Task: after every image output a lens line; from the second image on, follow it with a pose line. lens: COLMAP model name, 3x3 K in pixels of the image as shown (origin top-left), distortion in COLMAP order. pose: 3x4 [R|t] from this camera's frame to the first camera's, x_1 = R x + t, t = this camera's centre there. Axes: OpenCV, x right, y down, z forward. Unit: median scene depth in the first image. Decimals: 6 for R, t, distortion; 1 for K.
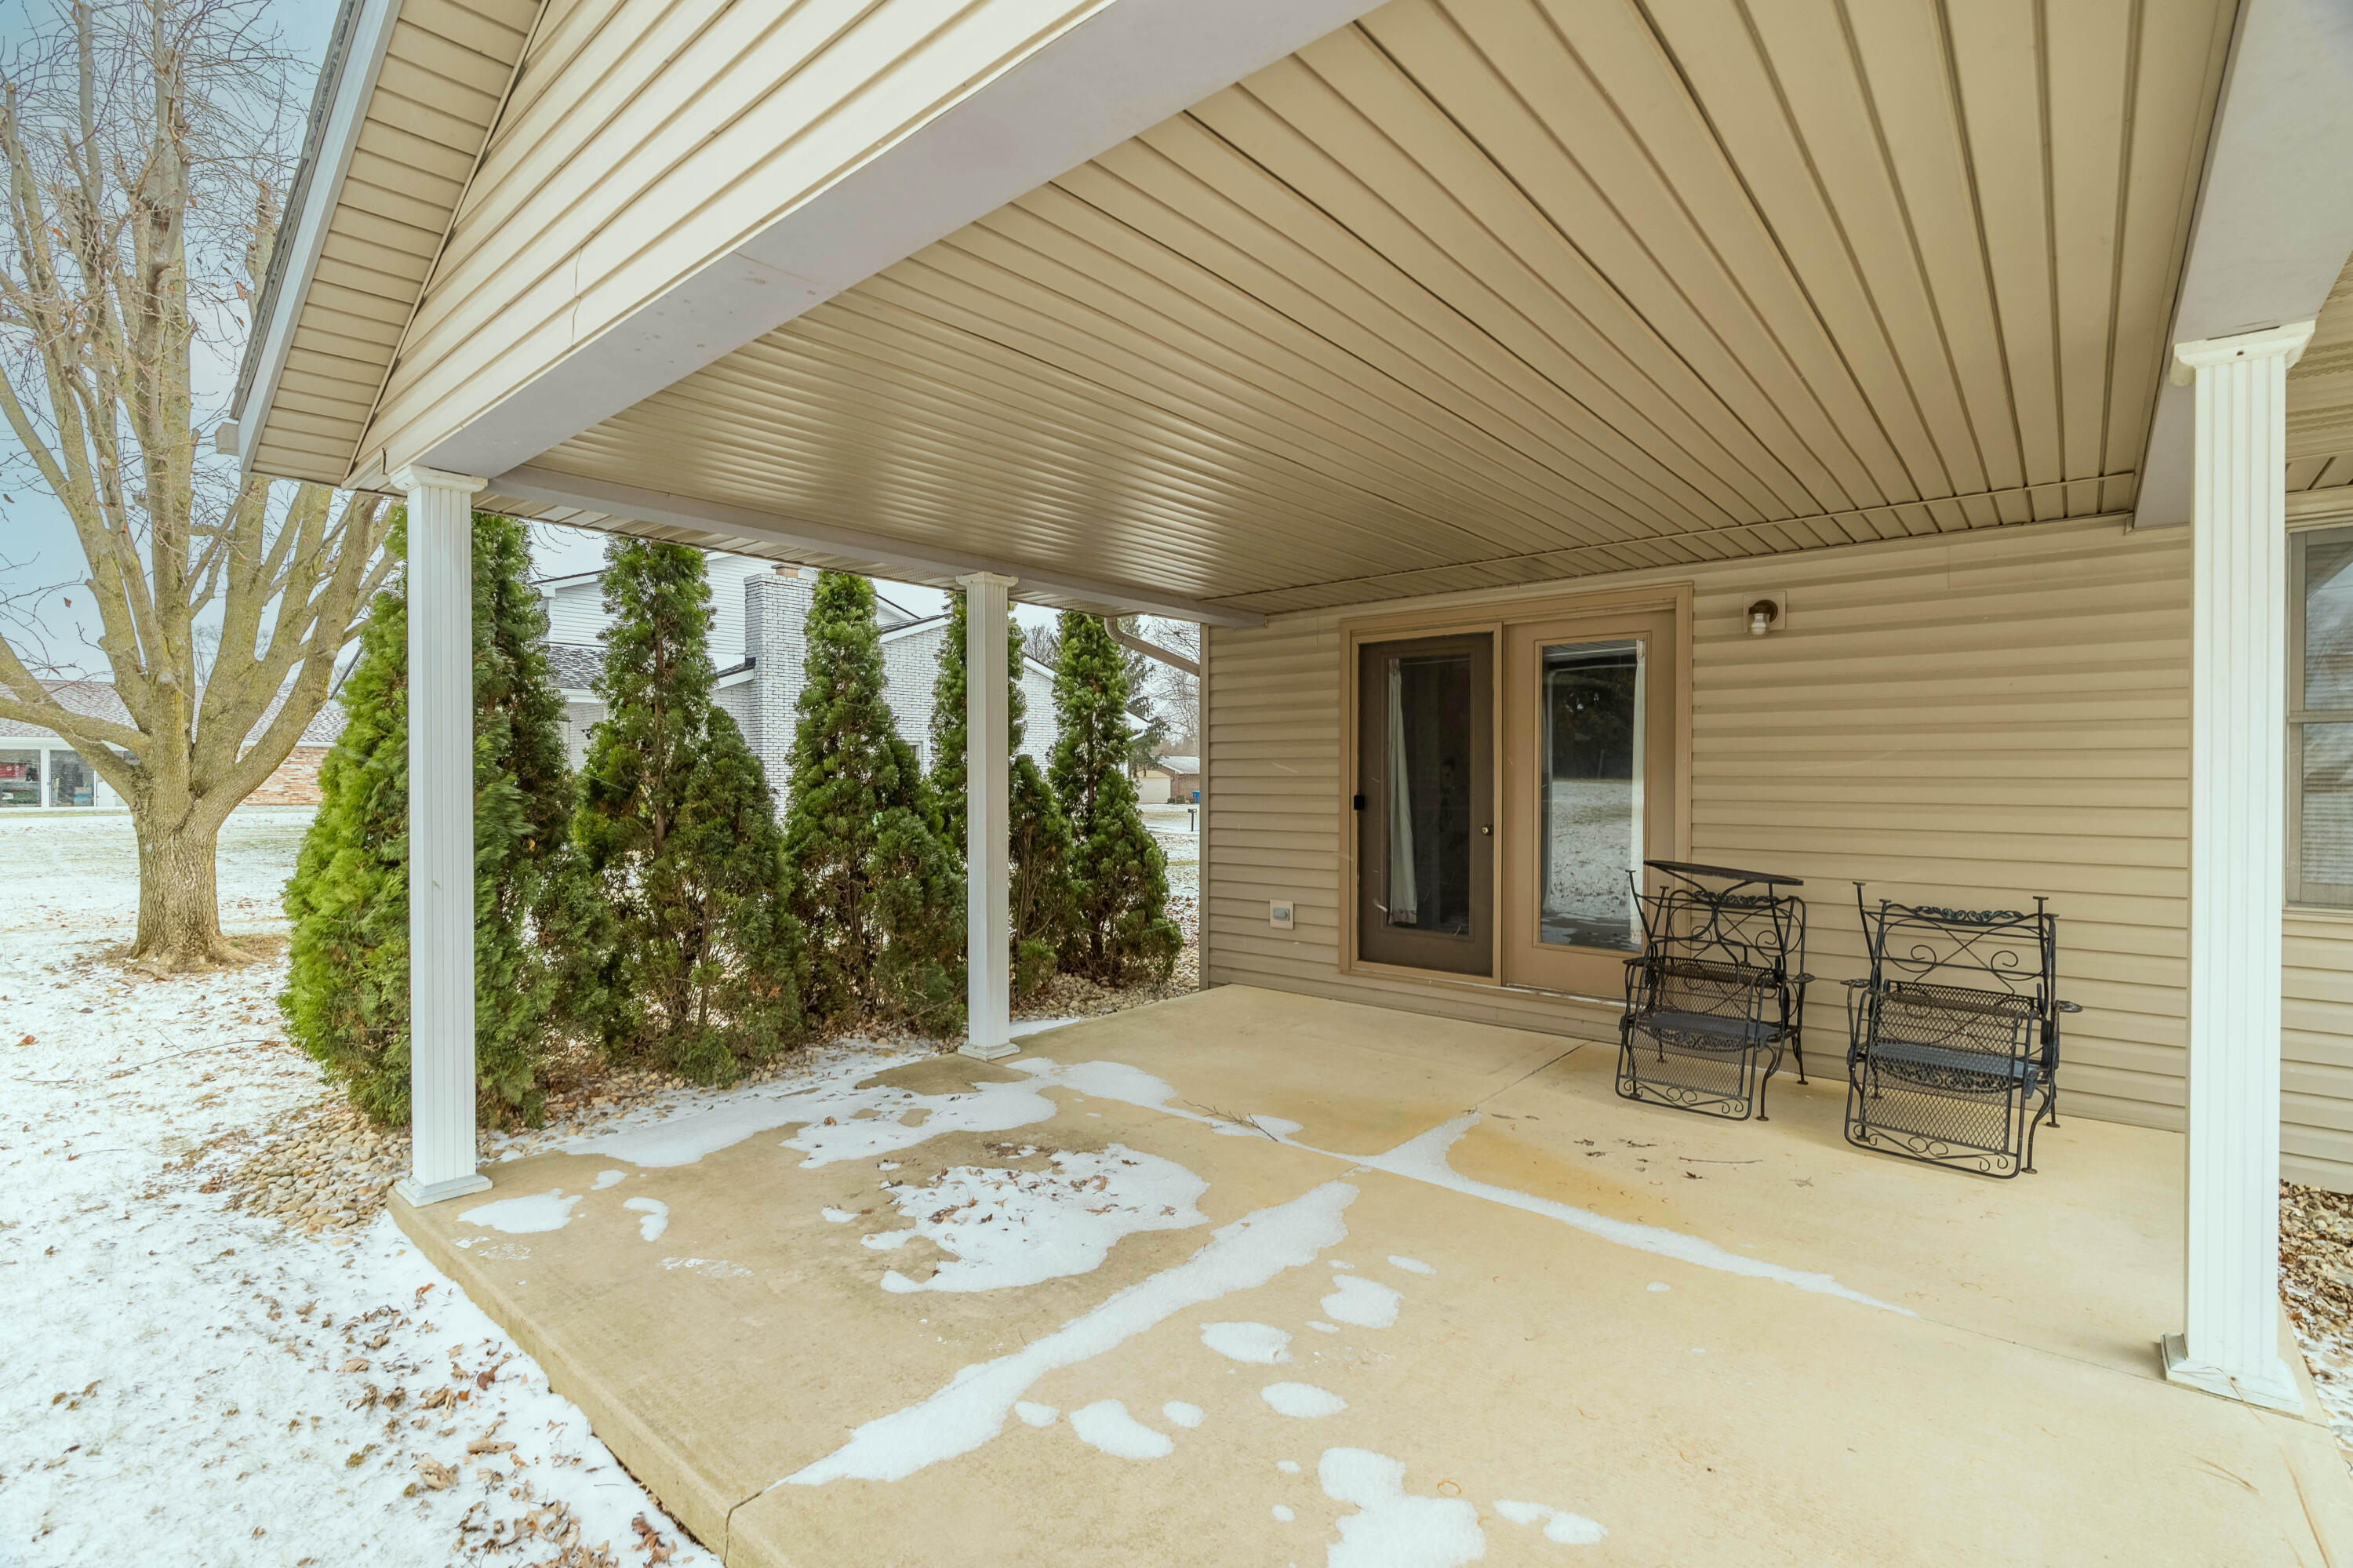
lens RADIAL K [[1062.2, 0, 1176.5], [0, 1062.2, 784.0], [0, 0, 1]] dist [-0.000843, -0.000023]
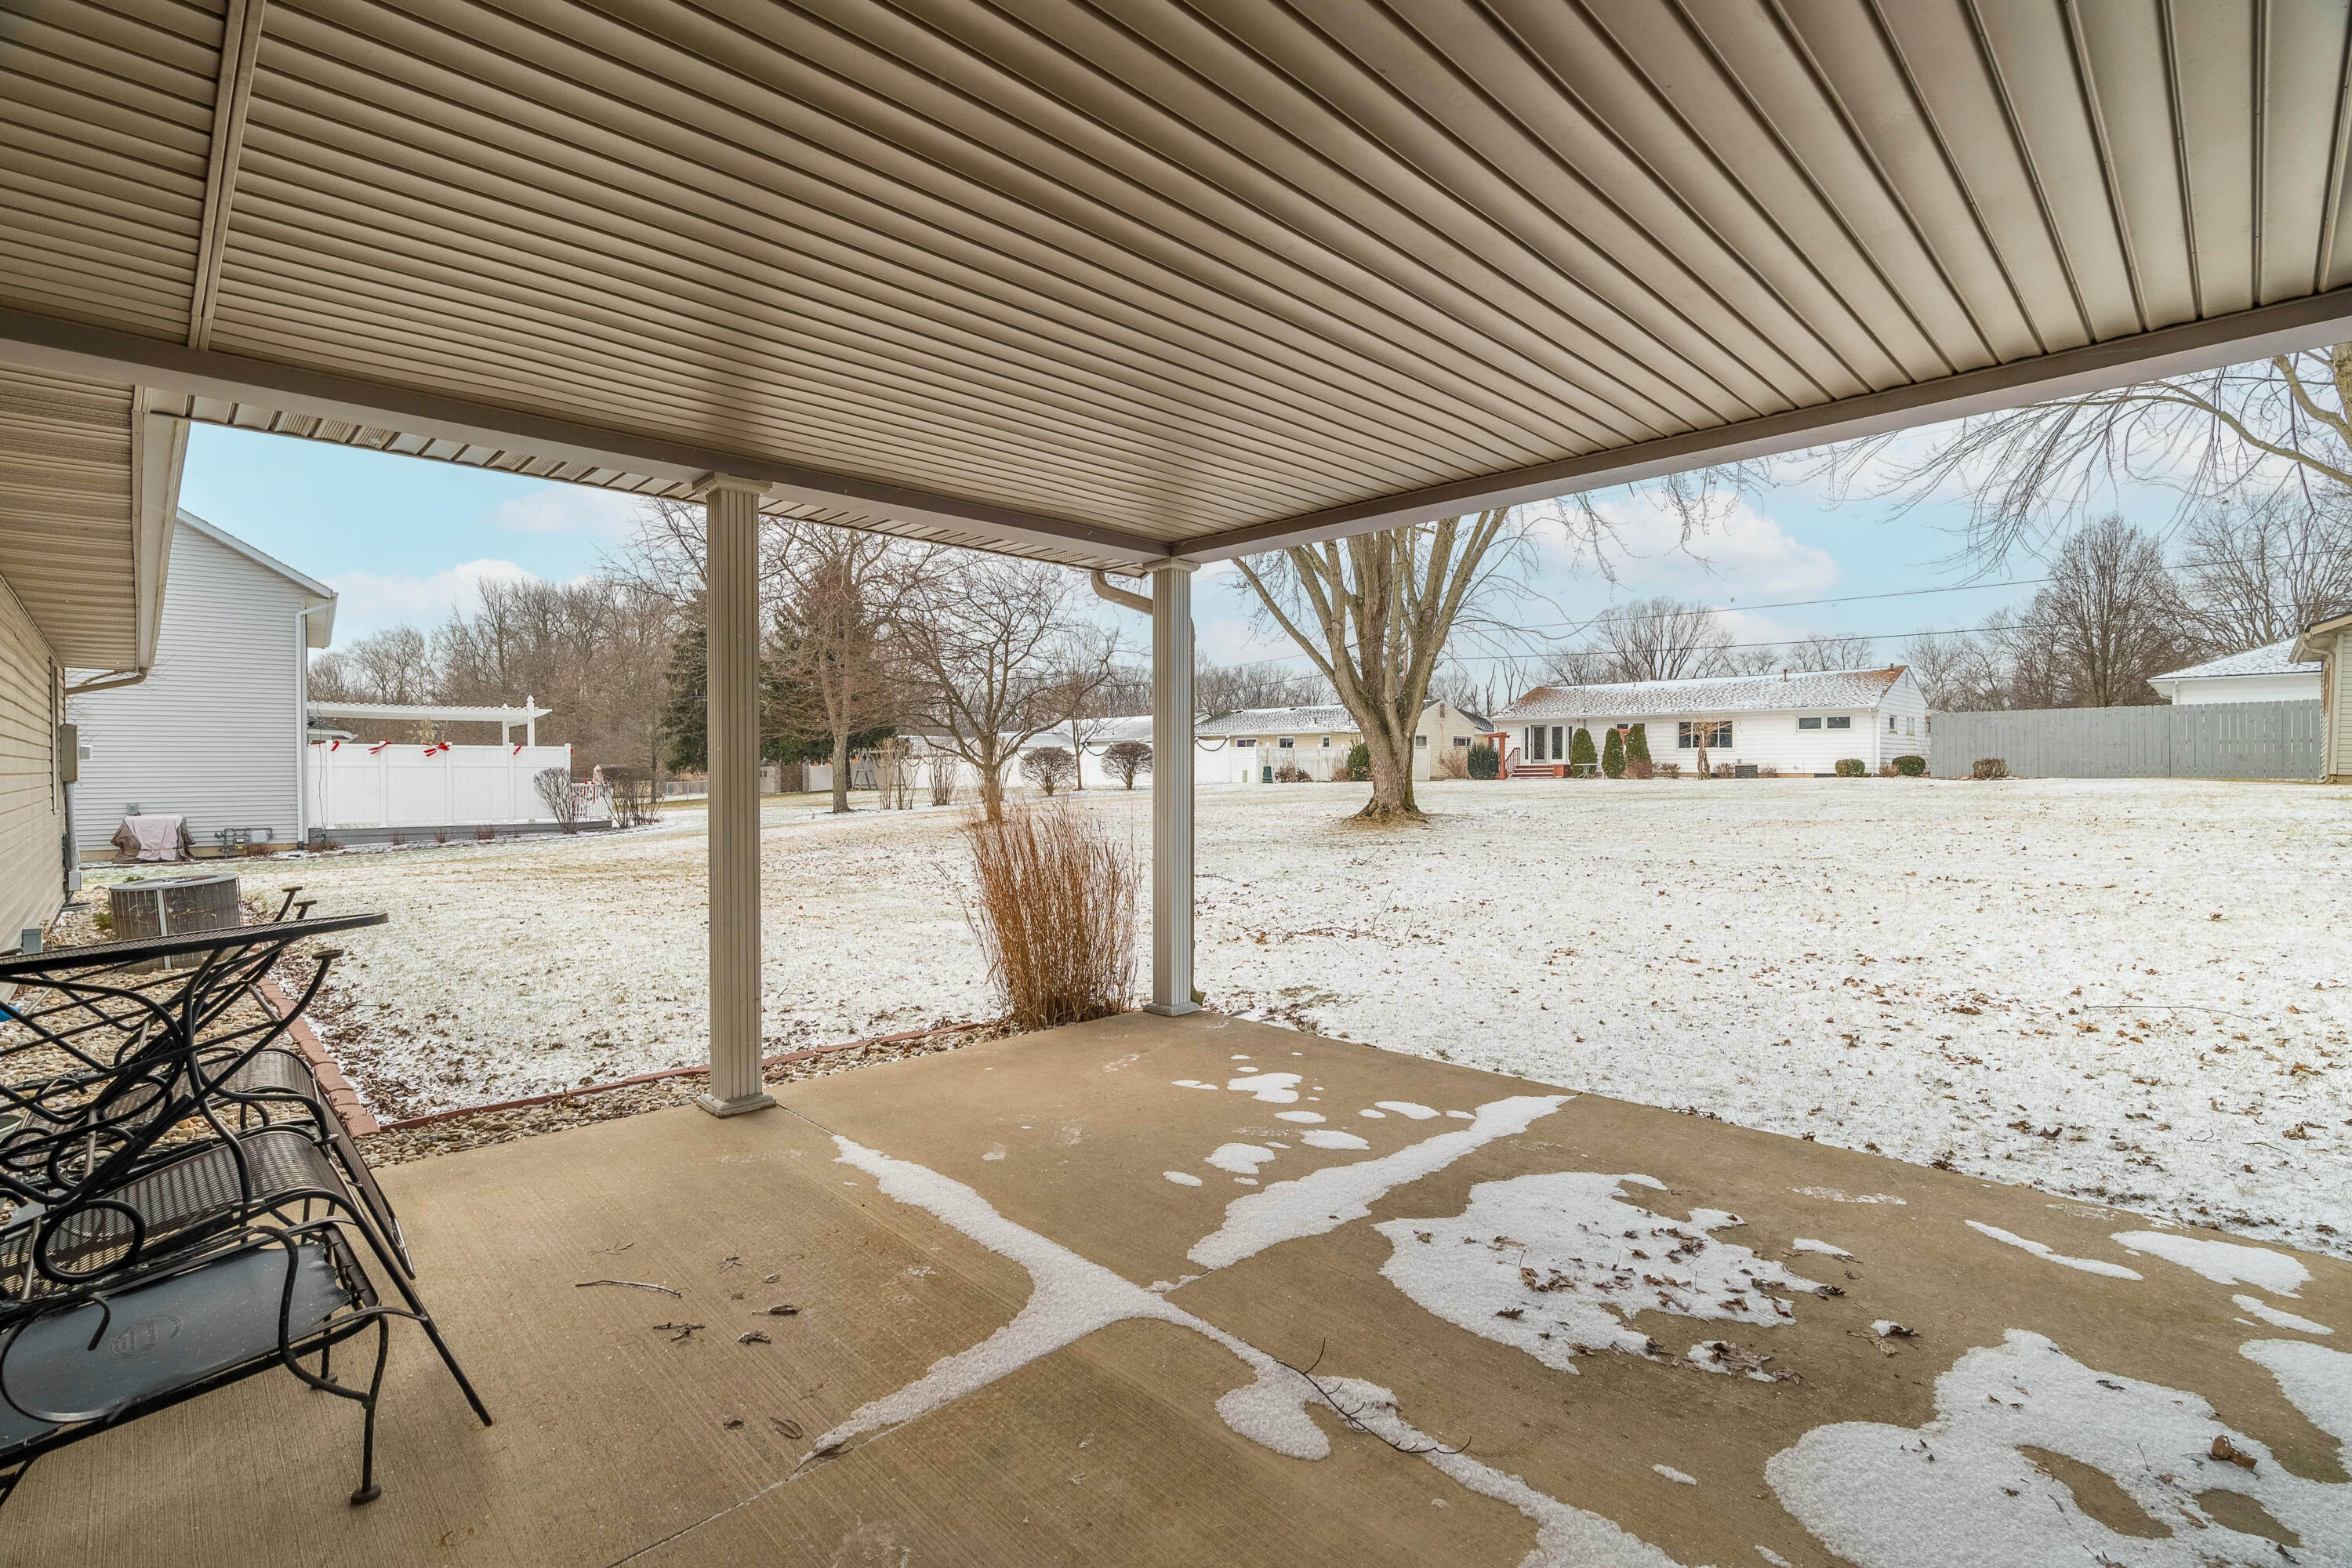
lens RADIAL K [[1061.7, 0, 1176.0], [0, 1061.7, 784.0], [0, 0, 1]] dist [-0.000843, -0.000023]
pose [[-0.996080, 0.000201, 0.088460, 0.115781], [0.002231, 0.999736, 0.022847, 0.015834], [-0.088433, 0.022955, -0.995818, 1.860628]]
